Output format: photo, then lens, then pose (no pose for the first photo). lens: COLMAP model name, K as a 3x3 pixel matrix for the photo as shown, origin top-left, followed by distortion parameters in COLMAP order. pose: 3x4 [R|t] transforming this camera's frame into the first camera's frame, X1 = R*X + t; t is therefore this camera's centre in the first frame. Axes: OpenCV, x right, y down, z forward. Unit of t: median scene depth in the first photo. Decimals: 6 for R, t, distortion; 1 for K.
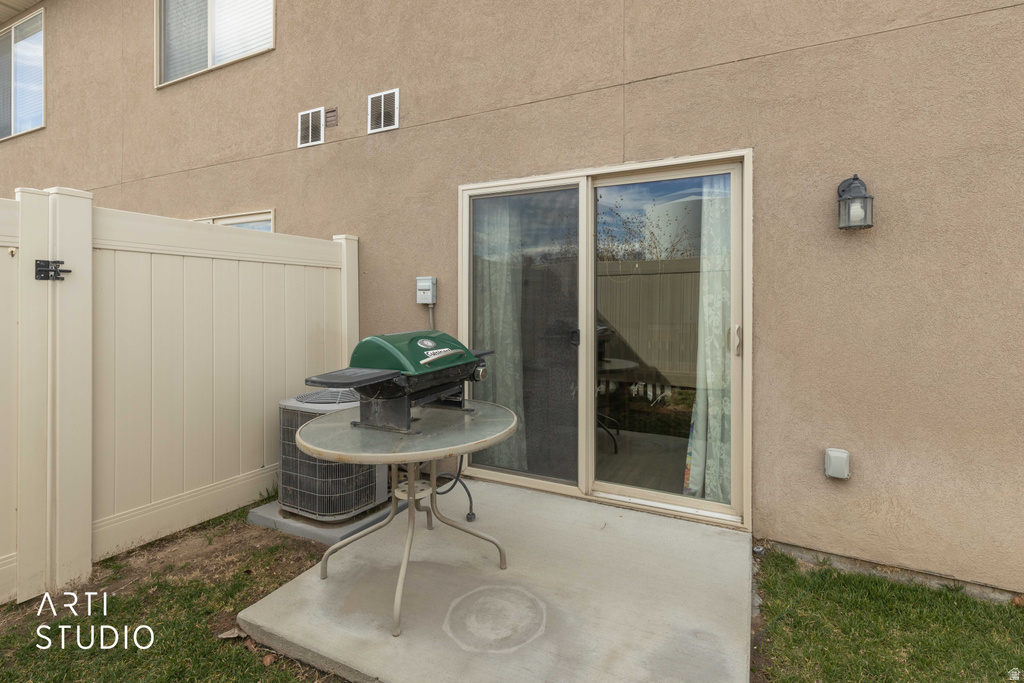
lens RADIAL K [[459.3, 0, 528.5], [0, 459.3, 304.4], [0, 0, 1]] dist [0.001549, 0.001275]
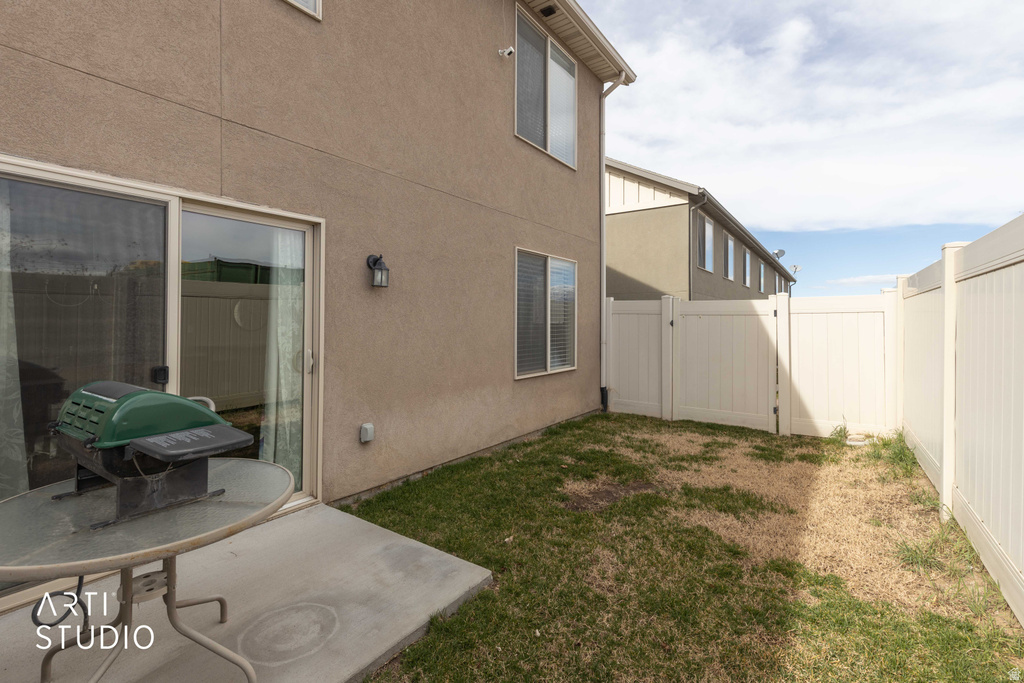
lens RADIAL K [[476.5, 0, 513.7], [0, 476.5, 316.4], [0, 0, 1]] dist [0.008610, 0.000154]
pose [[0.157063, 0.004321, 0.987579, -0.793309], [-0.005853, 0.999977, -0.003445, -0.048102], [-0.987571, -0.005239, 0.157084, 0.216352]]
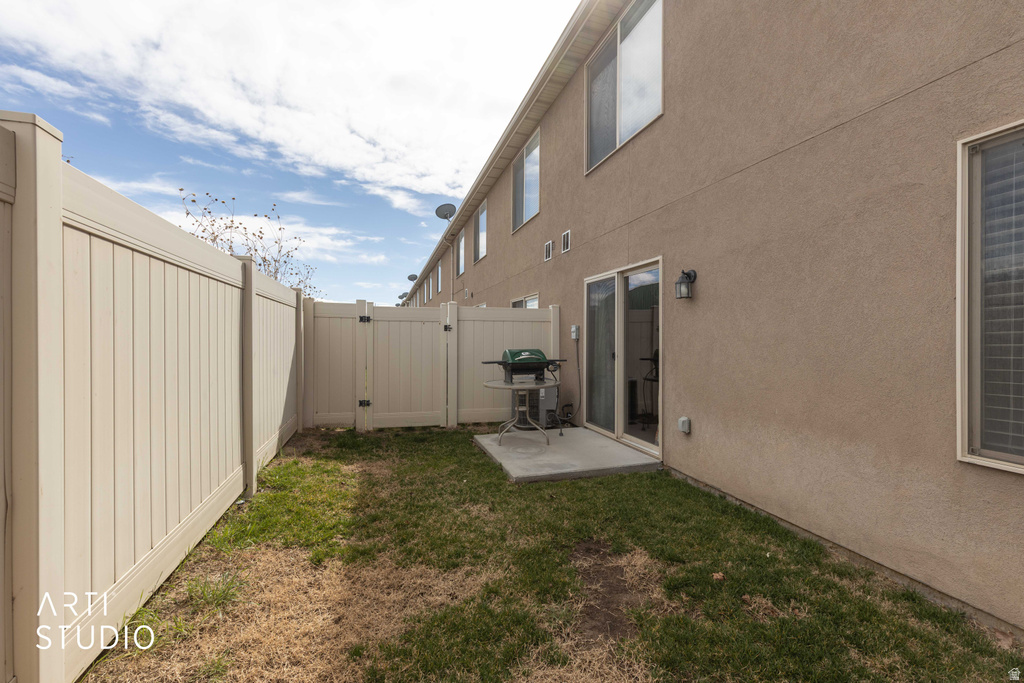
lens RADIAL K [[476.5, 0, 511.7], [0, 476.5, 340.9], [0, 0, 1]] dist [0.008610, 0.000154]
pose [[0.648114, 0.000663, -0.761543, 1.509784], [0.000935, 0.999998, 0.001666, 0.003409], [0.761542, -0.001792, 0.648113, -0.697707]]
